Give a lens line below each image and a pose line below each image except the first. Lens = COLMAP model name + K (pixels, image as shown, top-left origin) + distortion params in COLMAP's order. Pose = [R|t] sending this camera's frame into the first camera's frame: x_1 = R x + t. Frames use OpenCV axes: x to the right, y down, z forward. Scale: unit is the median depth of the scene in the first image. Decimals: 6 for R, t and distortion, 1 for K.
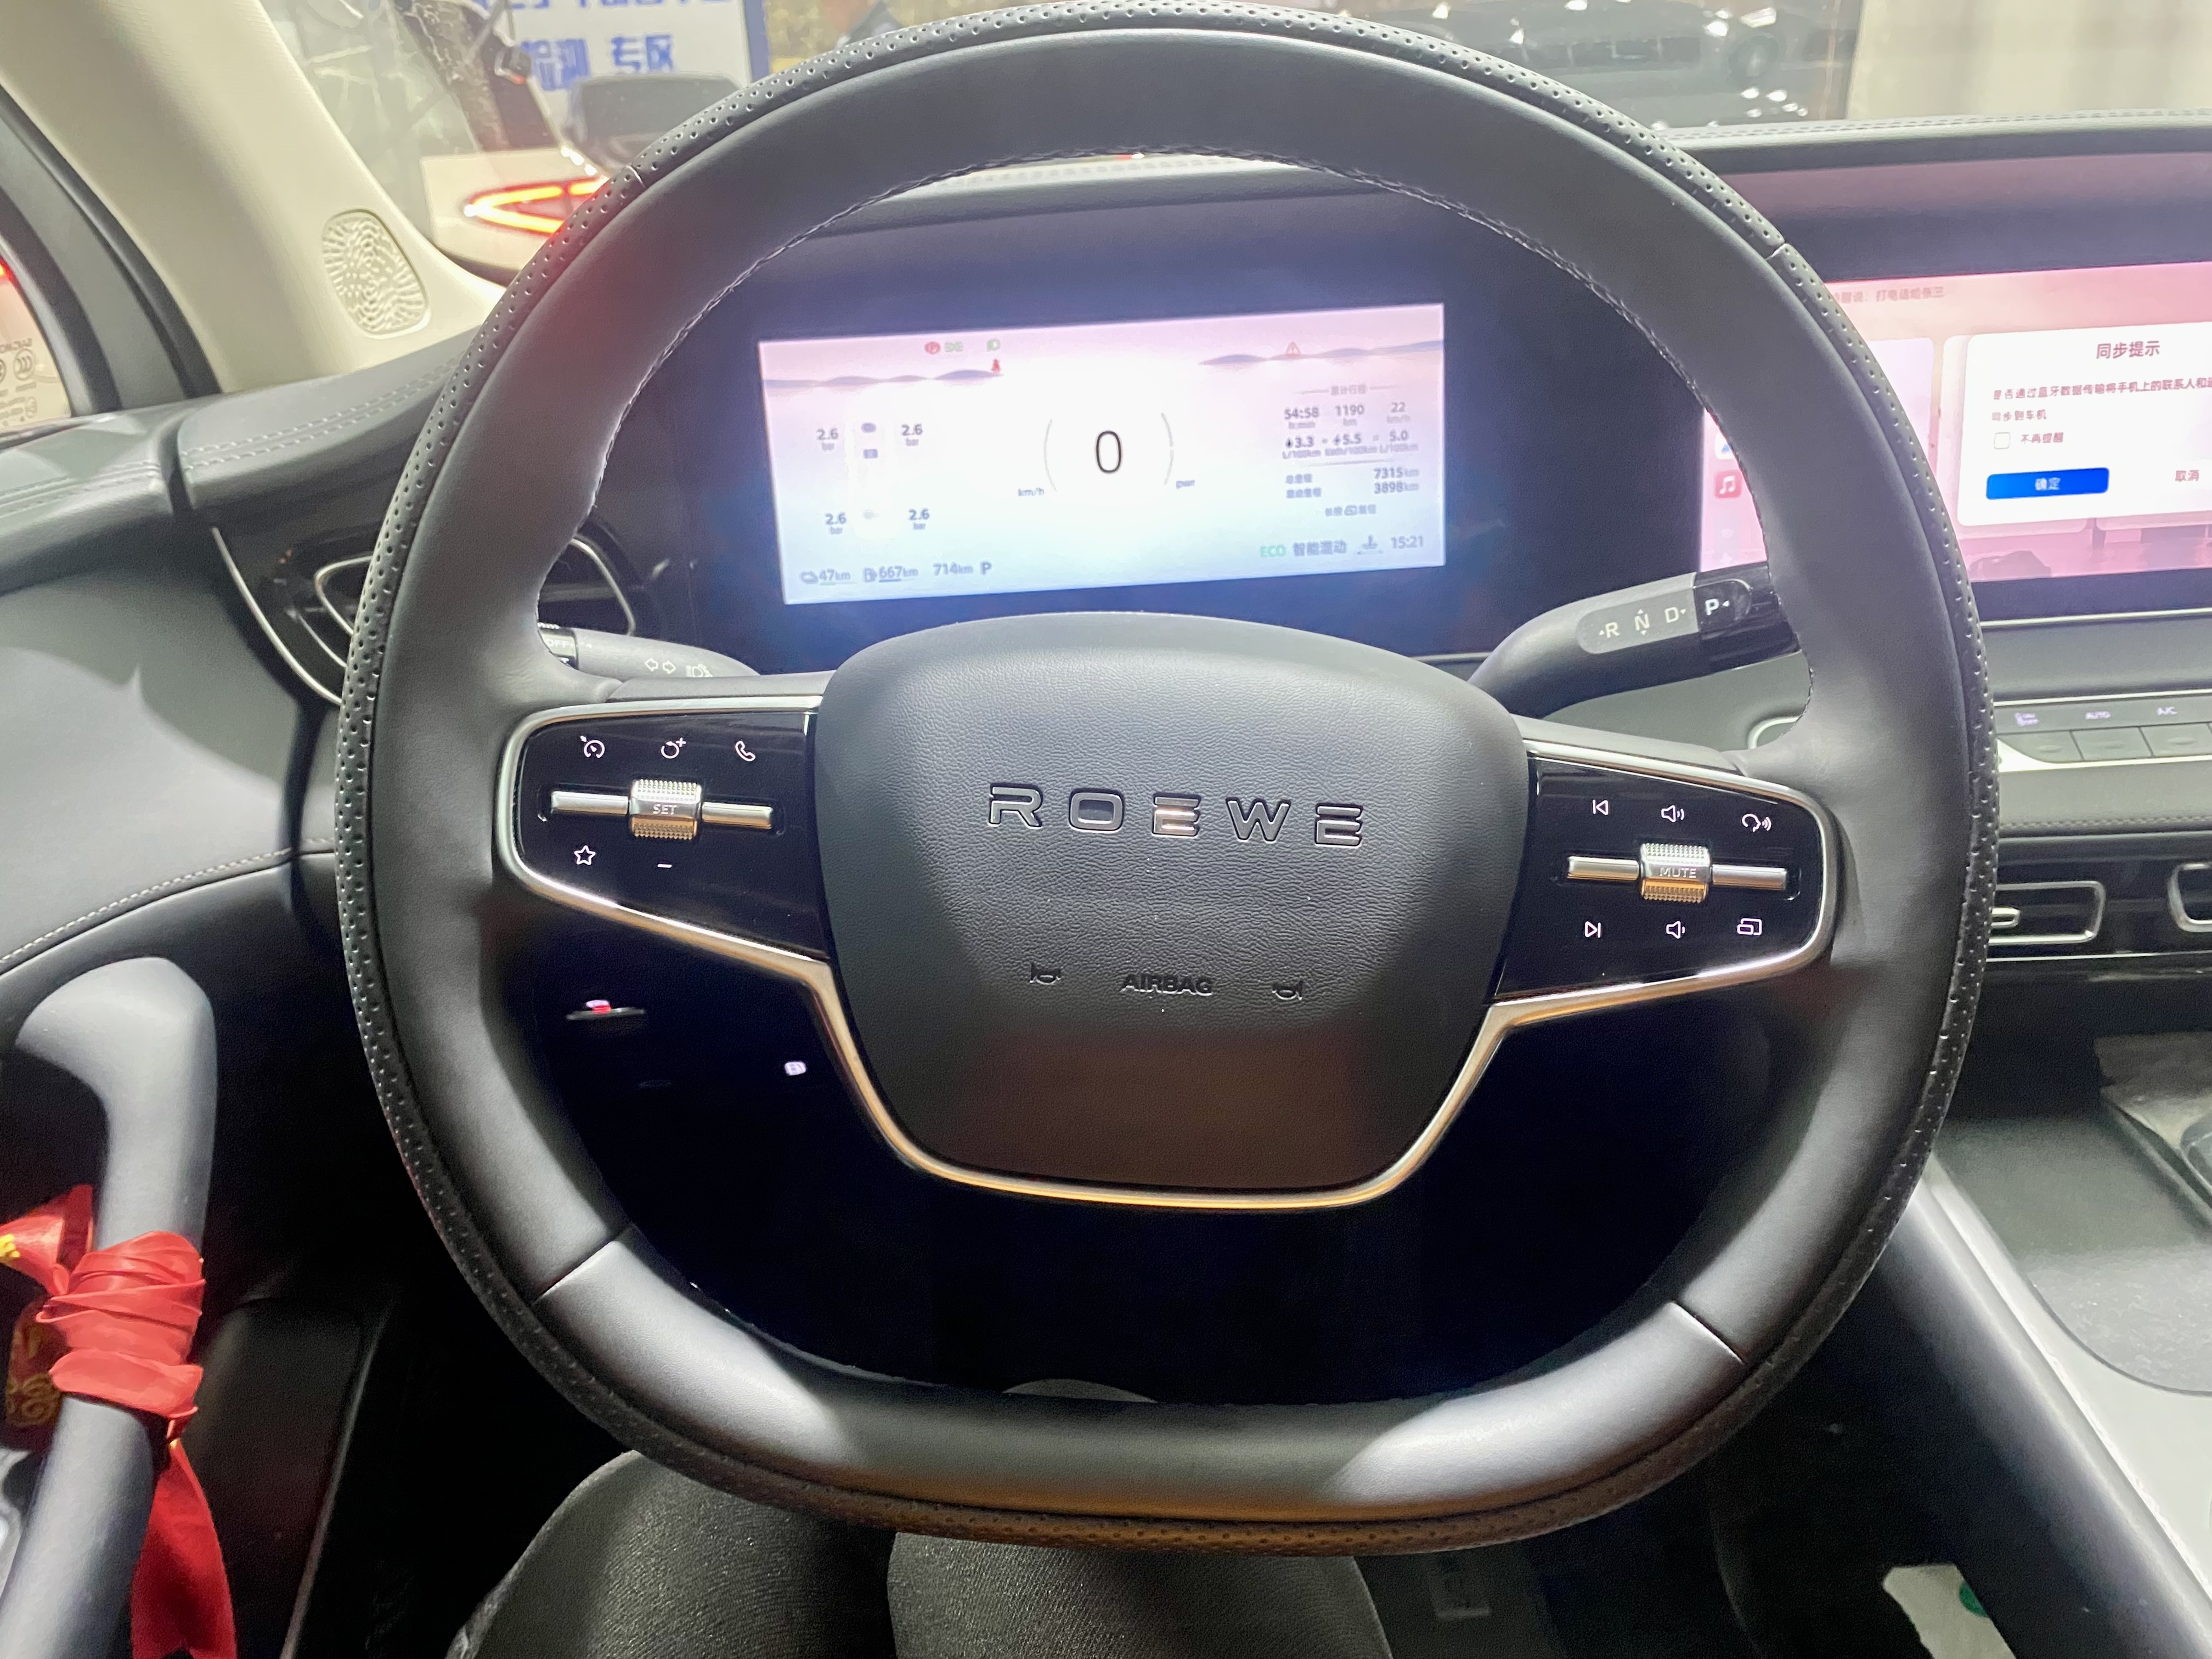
lens RADIAL K [[1686.5, 0, 1104.4], [0, 1686.5, 850.4], [0, 0, 1]] dist [0.028598, -0.023958]
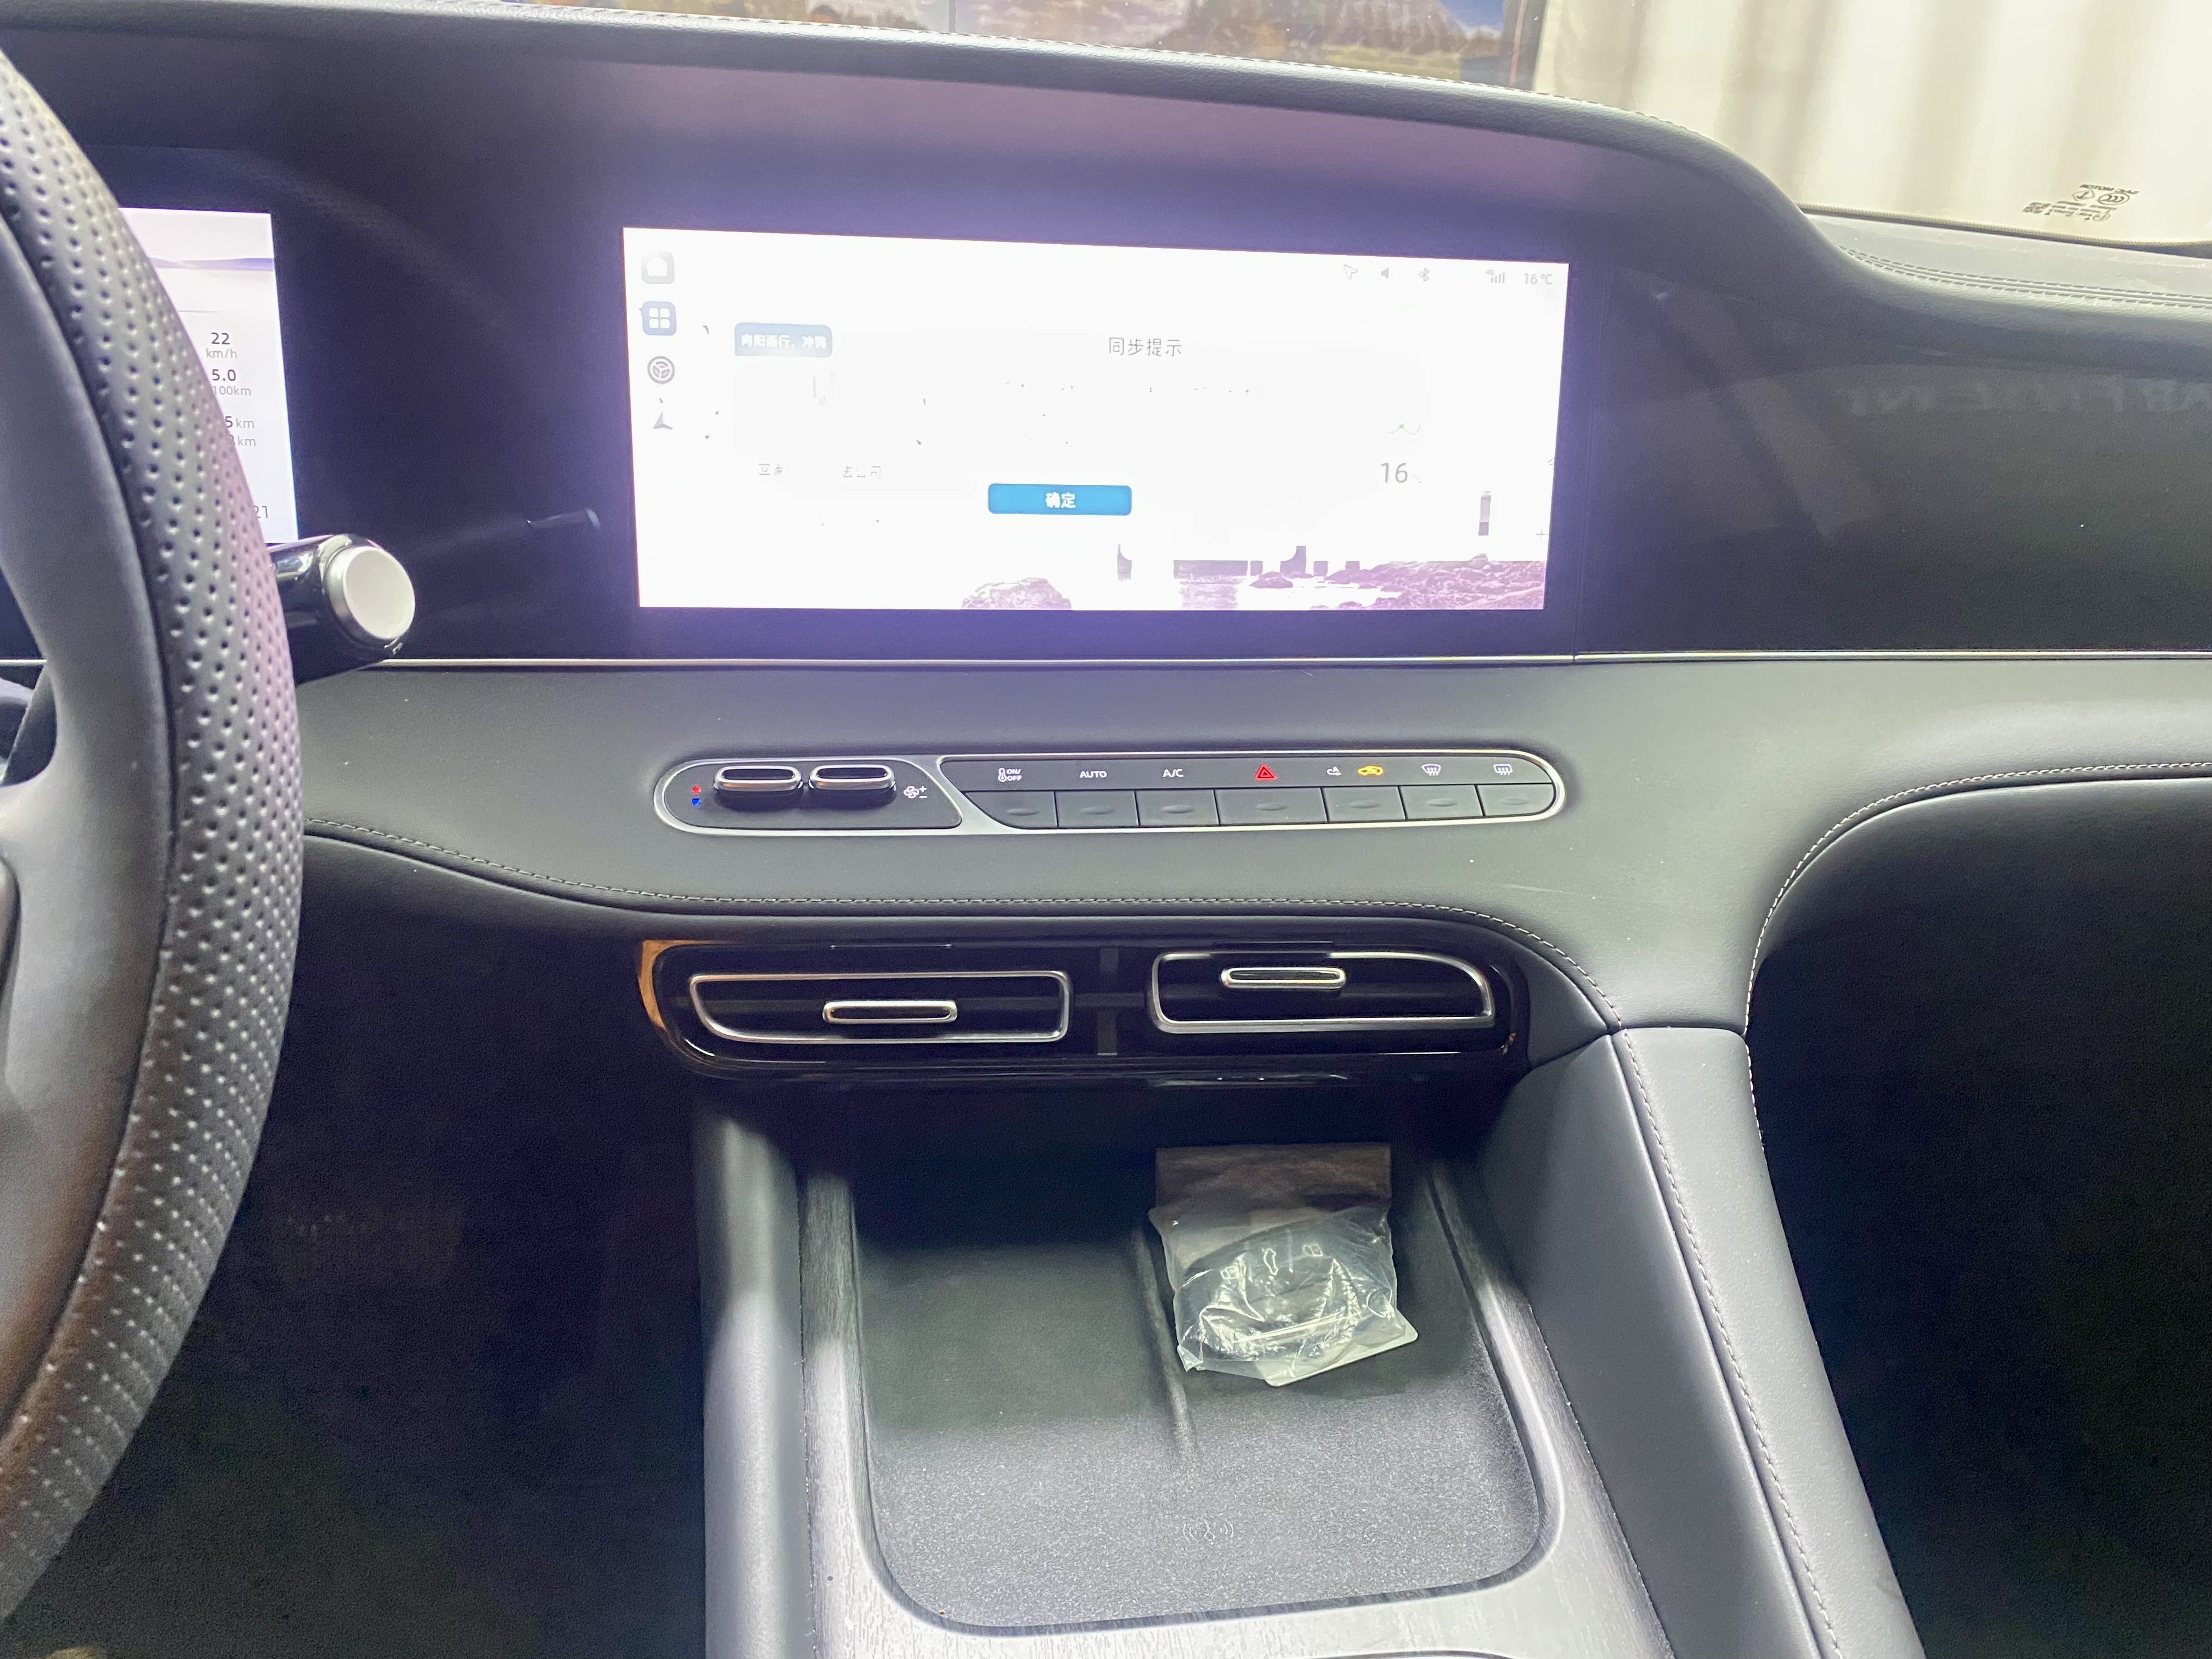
lens RADIAL K [[1686.5, 0, 1103.3], [0, 1686.5, 838.2], [0, 0, 1]] dist [0.028598, -0.023958]
pose [[0.988418, 0.039797, 0.146444, 0.481375], [-0.035617, 0.998883, -0.031058, -0.022114], [-0.147516, 0.025483, 0.988731, 0.172415]]
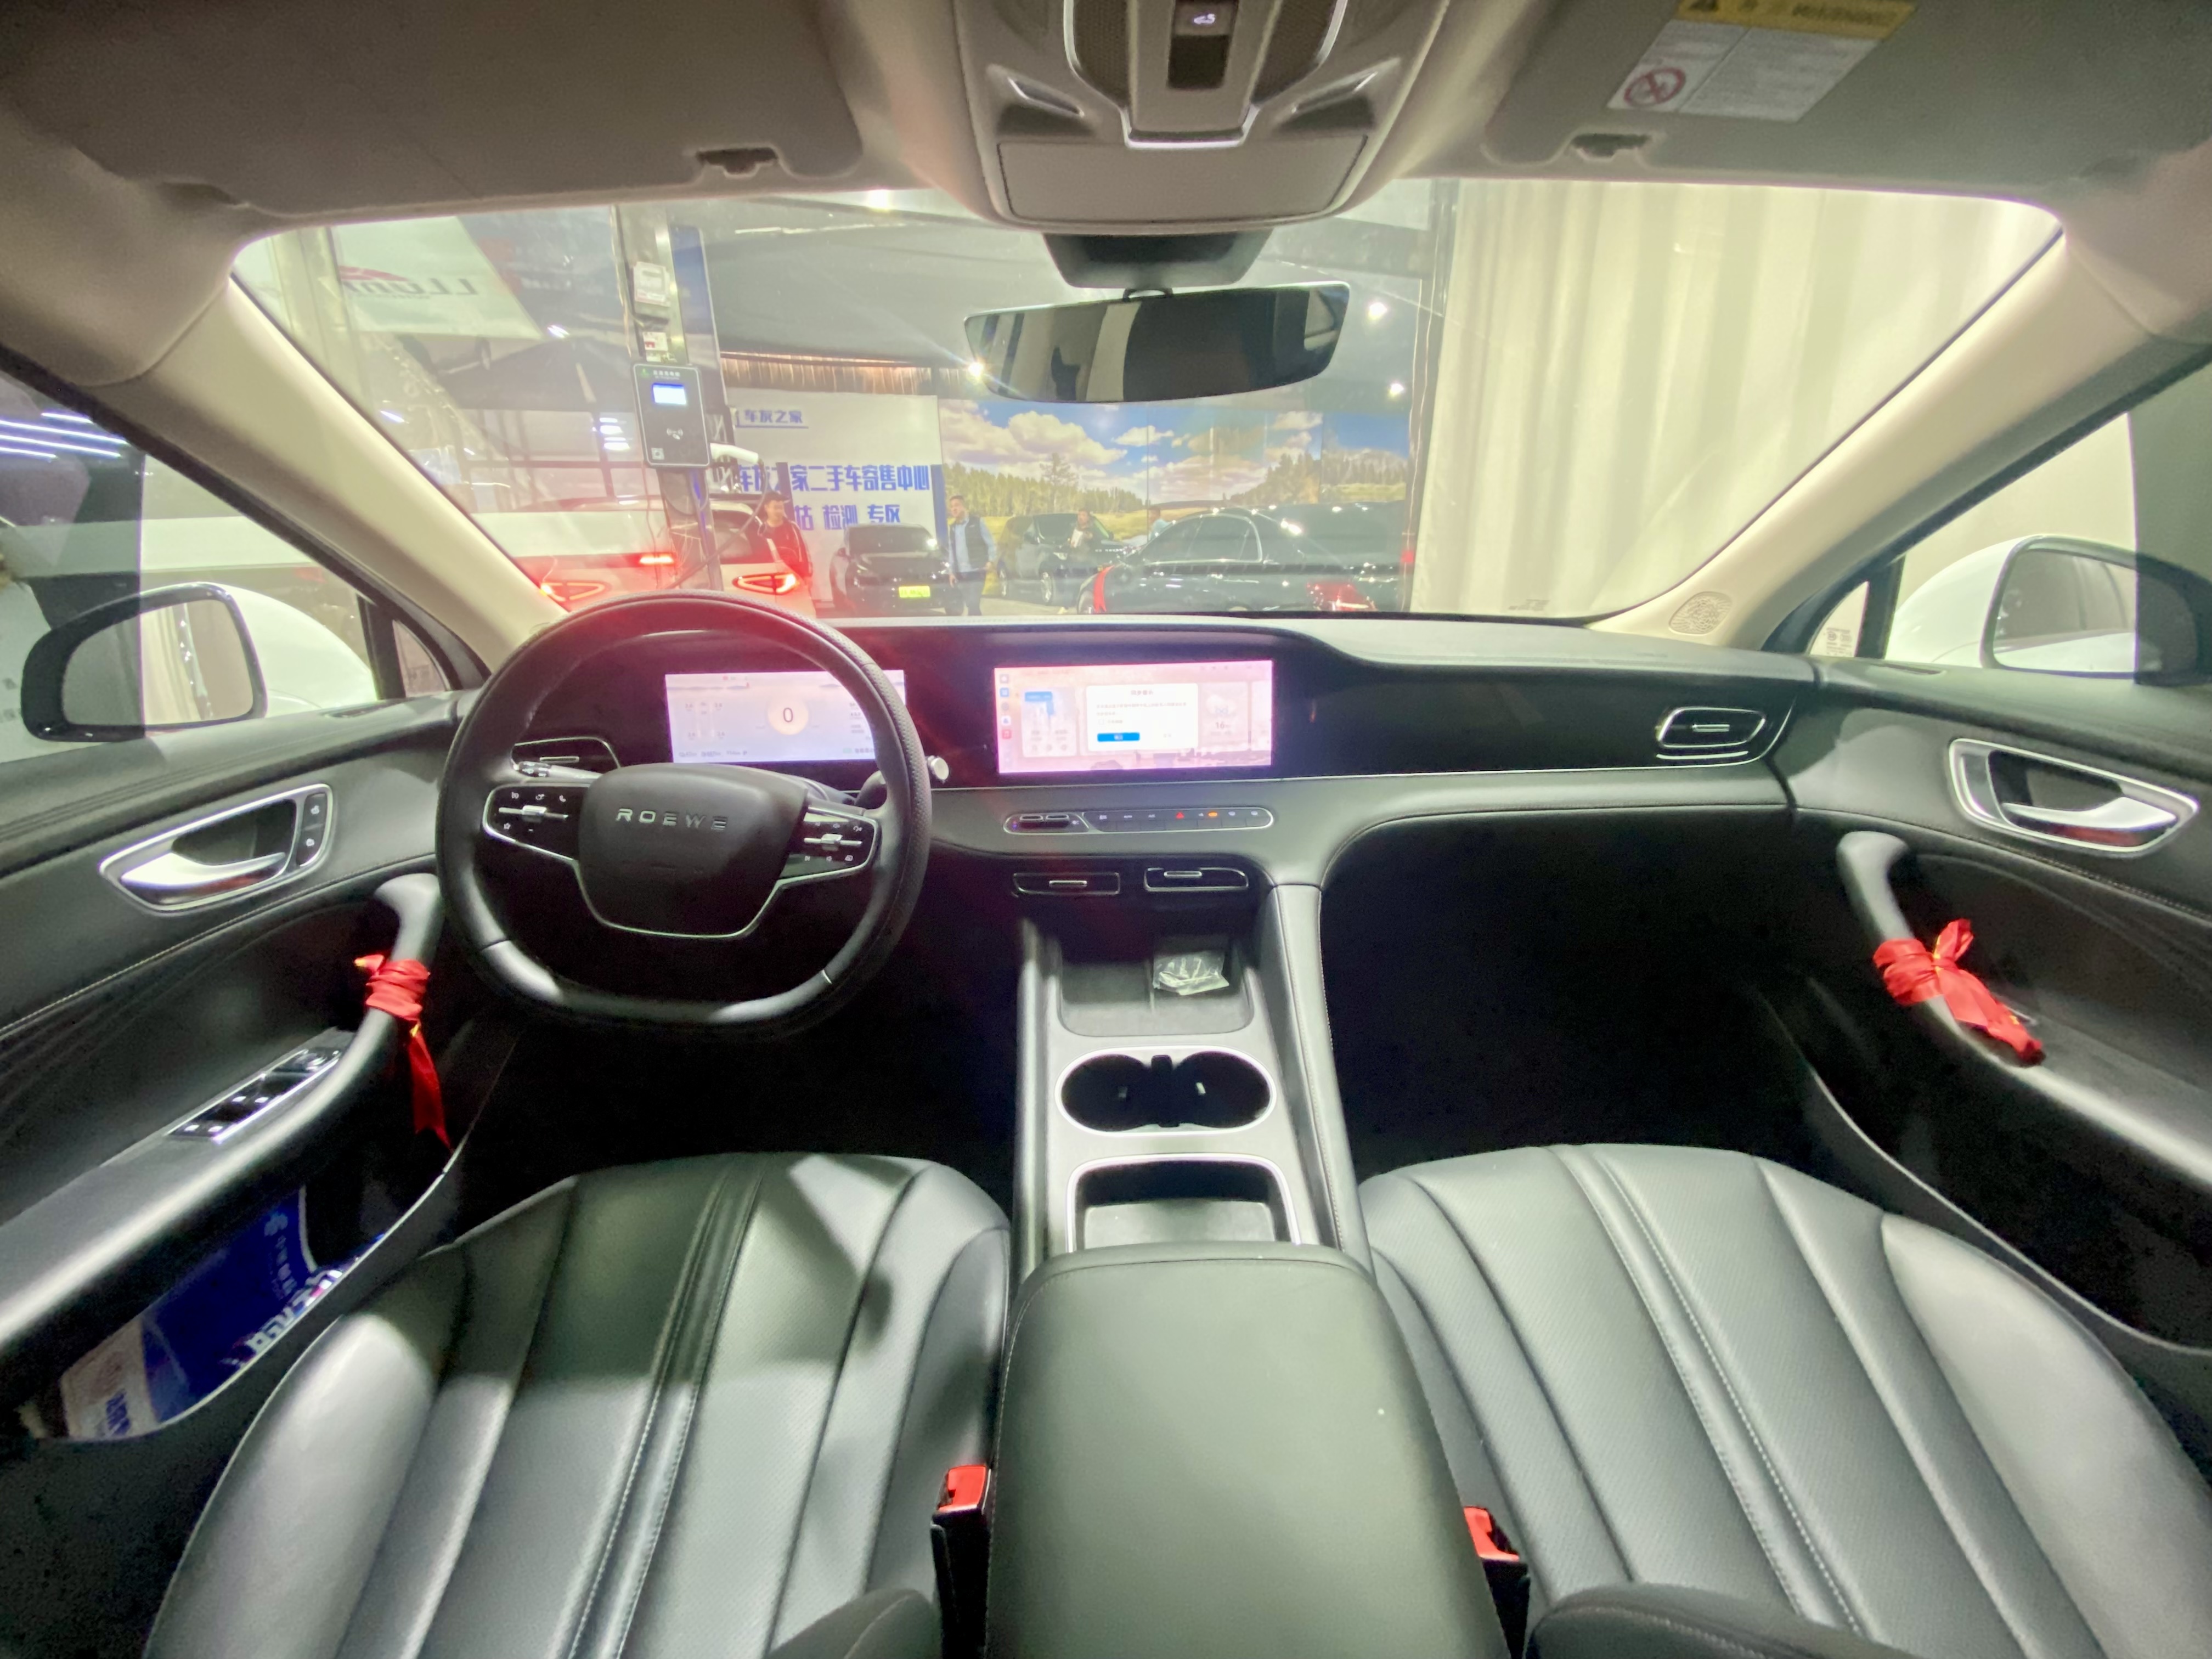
lens RADIAL K [[882.5, 0, 1100.9], [0, 882.5, 857.1], [0, 0, 1]] dist [-0.002285, -0.001858]
pose [[0.999469, 0.032206, -0.004877, 0.559988], [-0.032480, 0.996709, -0.074267, 0.098817], [0.002469, 0.074386, 0.997227, -0.477494]]
